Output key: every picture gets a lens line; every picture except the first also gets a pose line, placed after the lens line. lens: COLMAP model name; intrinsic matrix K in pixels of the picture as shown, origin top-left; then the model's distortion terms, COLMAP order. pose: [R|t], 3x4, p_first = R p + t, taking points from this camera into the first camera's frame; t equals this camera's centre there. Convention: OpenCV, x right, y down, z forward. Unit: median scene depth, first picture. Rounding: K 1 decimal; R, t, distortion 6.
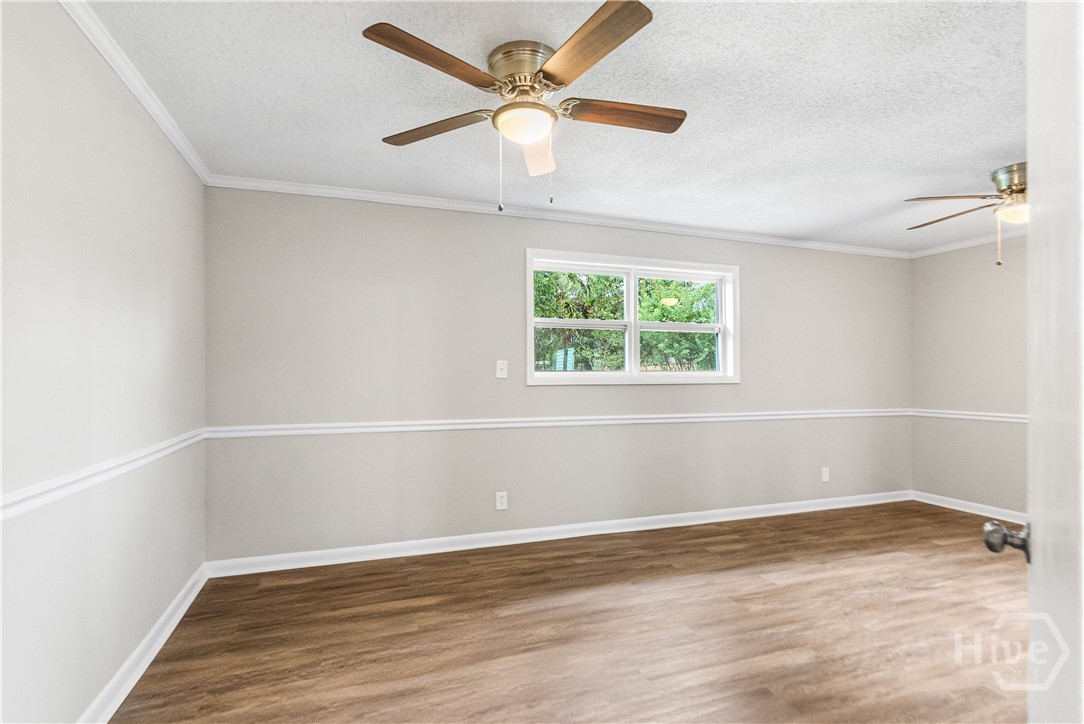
lens RADIAL K [[505.9, 0, 548.1], [0, 505.9, 357.0], [0, 0, 1]] dist [-0.000839, 0.000360]
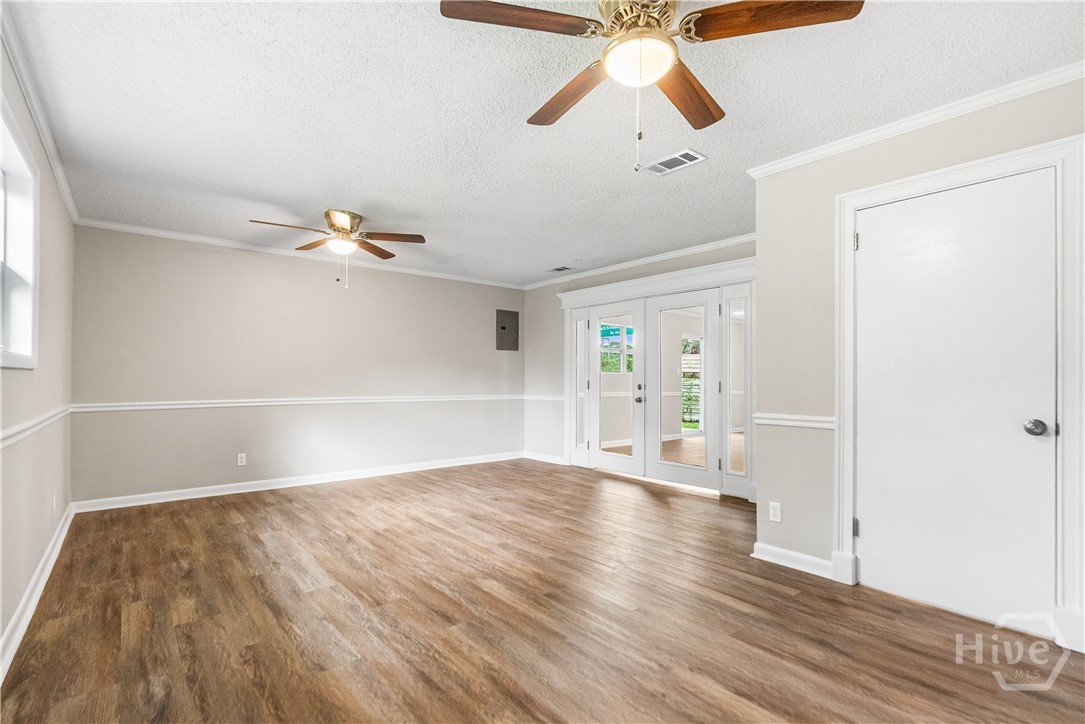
lens RADIAL K [[515.6, 0, 541.8], [0, 515.6, 376.5], [0, 0, 1]] dist [-0.000205, 0.000460]
pose [[-0.322170, -0.003590, 0.946675, -0.481086], [-0.035689, 0.999328, -0.008355, 0.062238], [-0.946009, -0.036478, -0.322082, 0.853142]]
